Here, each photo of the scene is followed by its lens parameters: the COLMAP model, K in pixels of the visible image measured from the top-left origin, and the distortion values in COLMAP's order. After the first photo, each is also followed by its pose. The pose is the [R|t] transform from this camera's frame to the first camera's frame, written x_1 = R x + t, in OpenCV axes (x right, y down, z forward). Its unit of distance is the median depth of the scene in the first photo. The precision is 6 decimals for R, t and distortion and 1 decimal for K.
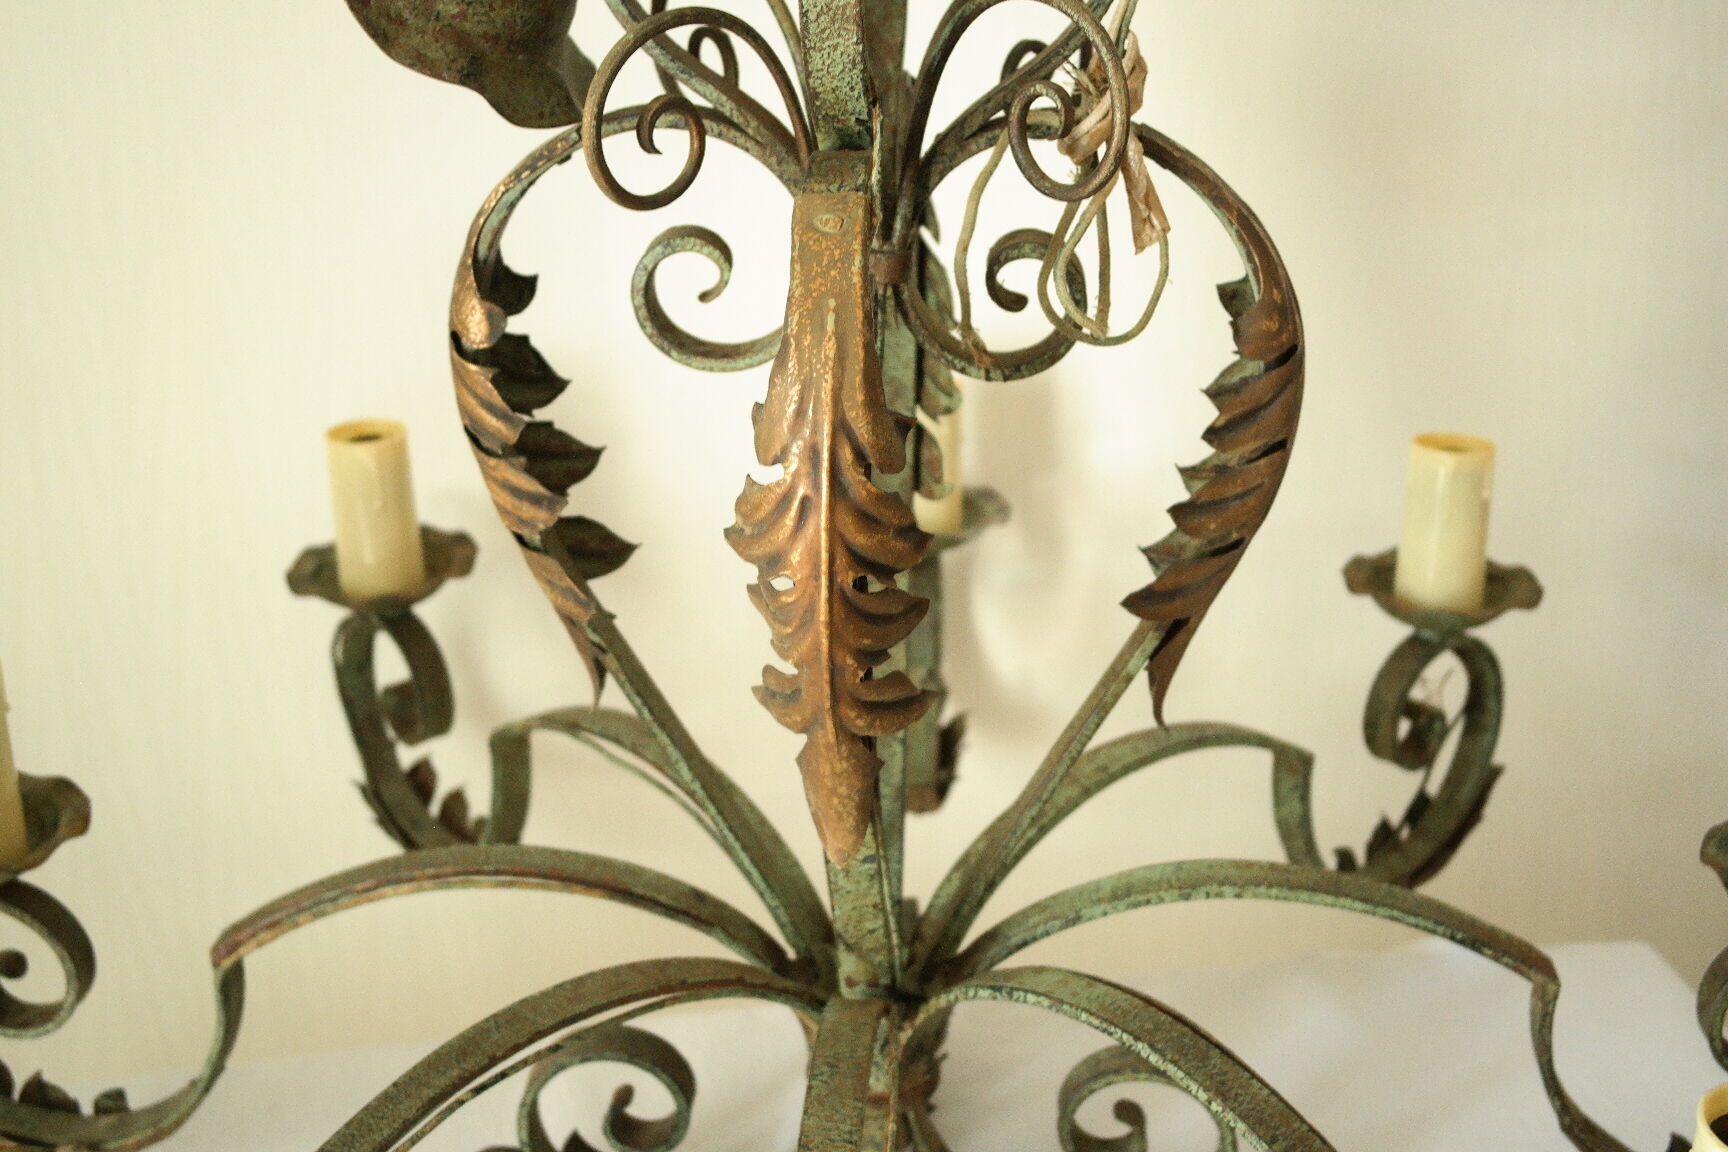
lens RADIAL K [[2256.3, 0, 864.0], [0, 2256.3, 576.0], [0, 0, 1]] dist [-0.028644, 0.066976]
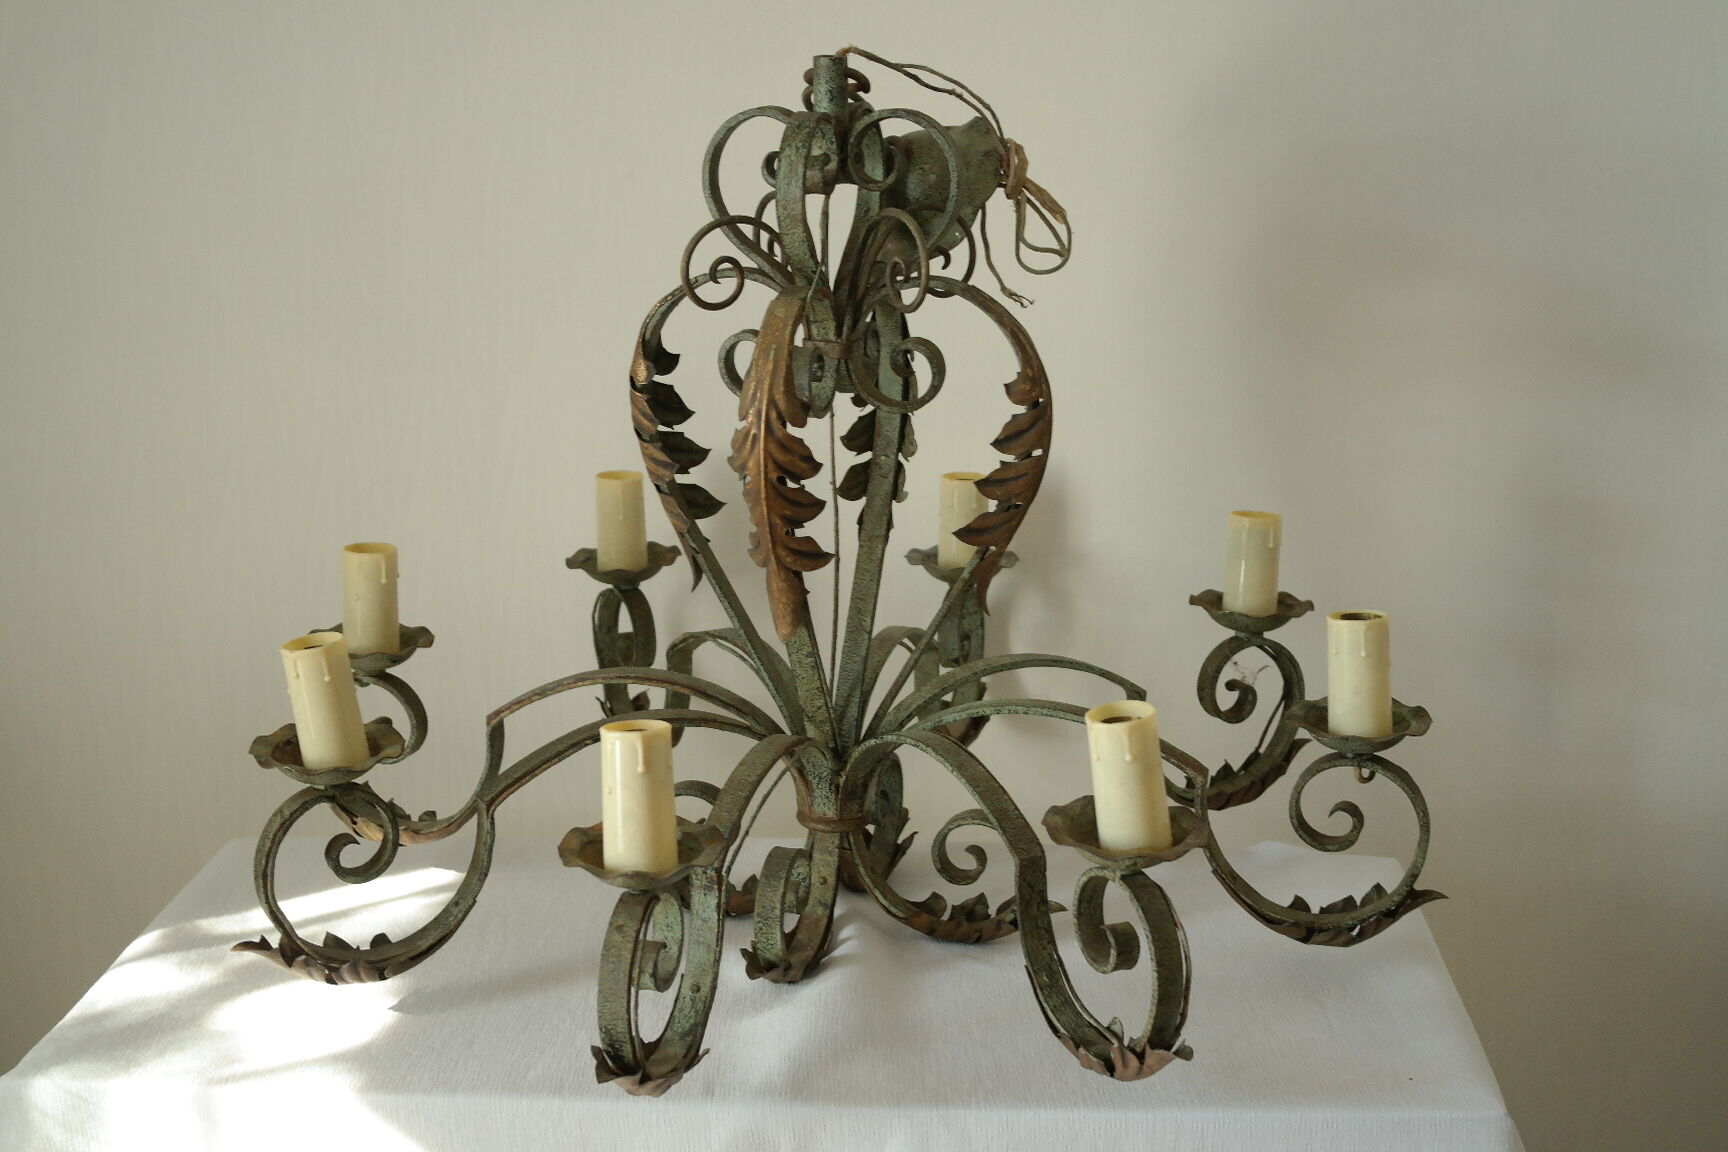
lens RADIAL K [[2417.9, 0, 864.0], [0, 2417.9, 576.0], [0, 0, 1]] dist [-0.034041, -0.002830]
pose [[0.977937, 0.063192, -0.199111, 0.461470], [-0.091516, 0.986414, -0.136427, 0.342492], [0.187785, 0.151639, 0.970434, -1.016580]]
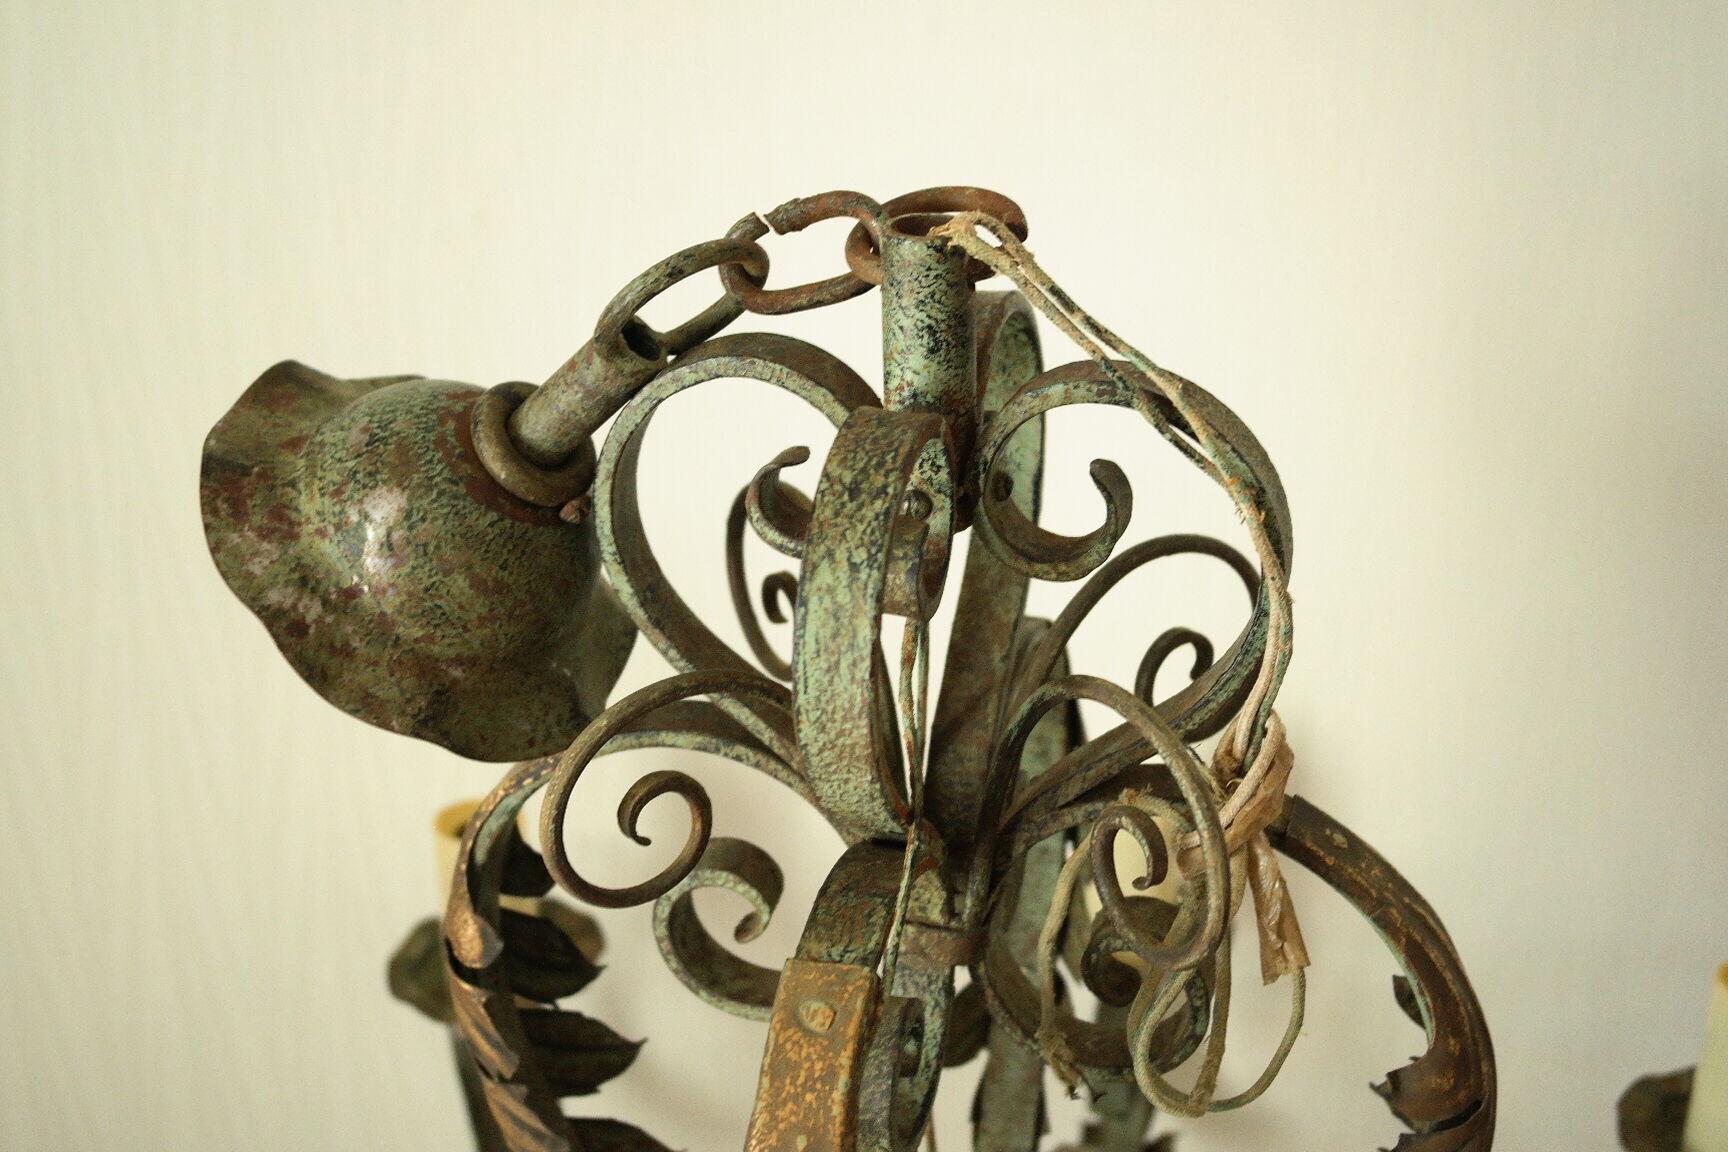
lens RADIAL K [[2349.1, 0, 864.0], [0, 2349.1, 576.0], [0, 0, 1]] dist [-0.009796, 0.001490]
pose [[0.981657, 0.077086, -0.174375, 0.111114], [-0.071051, 0.996646, 0.040604, -0.293564], [0.176920, -0.027470, 0.983842, 0.185917]]
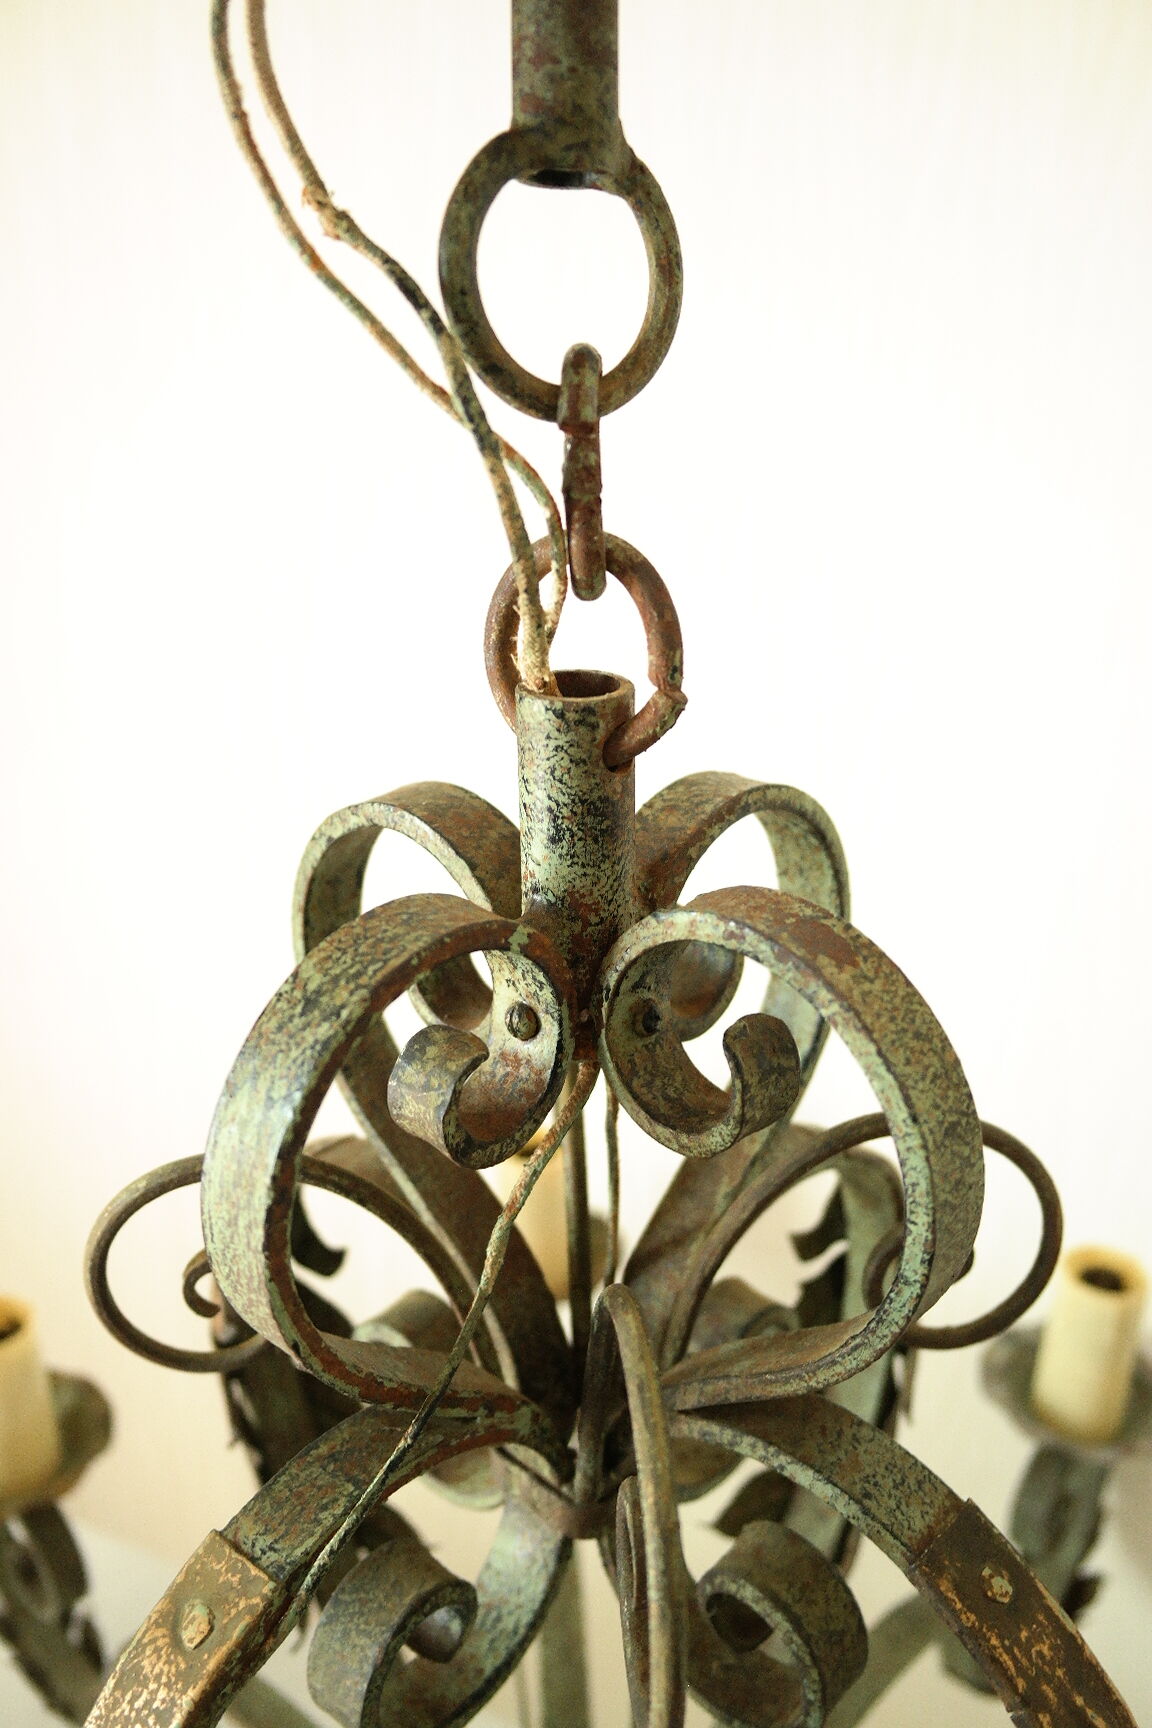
lens RADIAL K [[1440.1, 0, 581.4], [0, 1440.1, 873.2], [0, 0, 1]] dist [-0.025342, 0.005547]
pose [[0.799606, 0.246306, -0.547690, 0.202834], [-0.241023, 0.966966, 0.082978, -0.358623], [0.550035, 0.065656, 0.832557, 0.617630]]
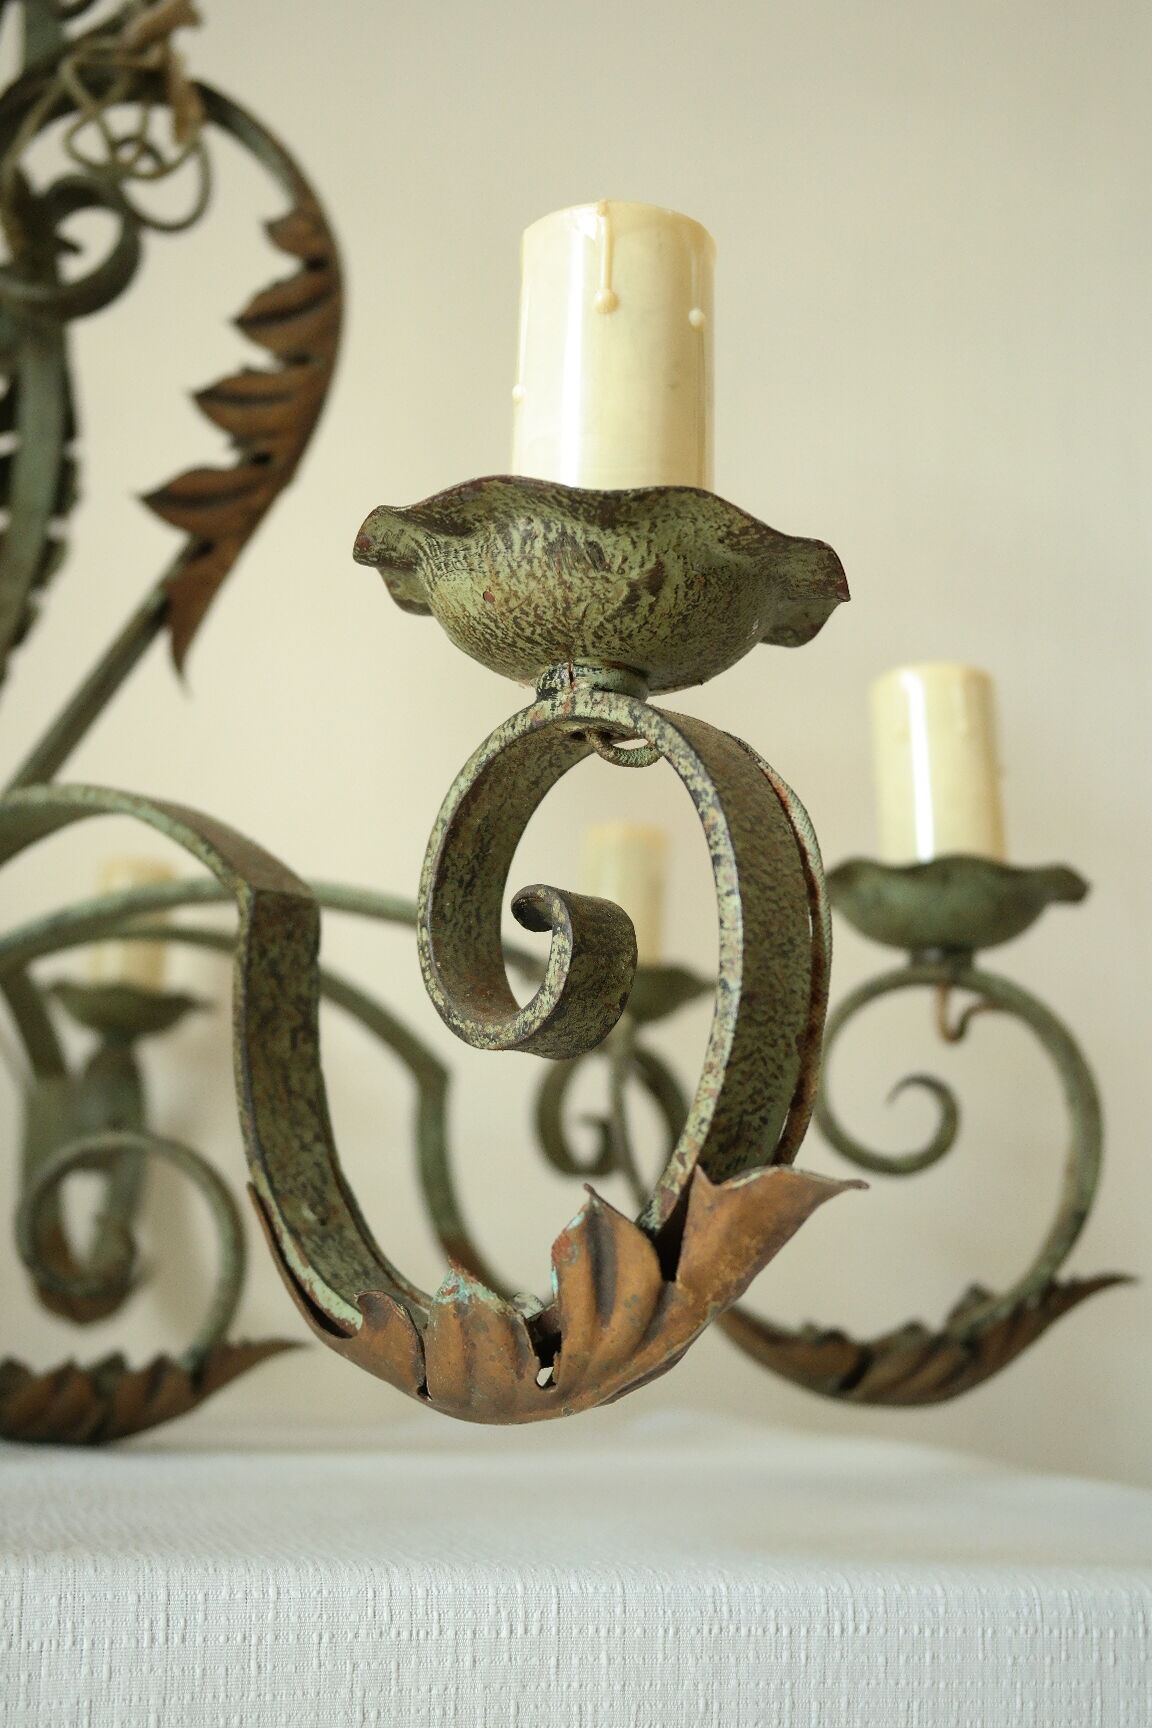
lens RADIAL K [[1952.4, 0, 576.0], [0, 1952.4, 864.0], [0, 0, 1]] dist [0.005390, 0.020098]
pose [[0.996124, 0.079971, 0.036623, 0.287094], [-0.045191, 0.822526, -0.566930, 0.604211], [-0.075461, 0.563077, 0.822952, 0.419917]]
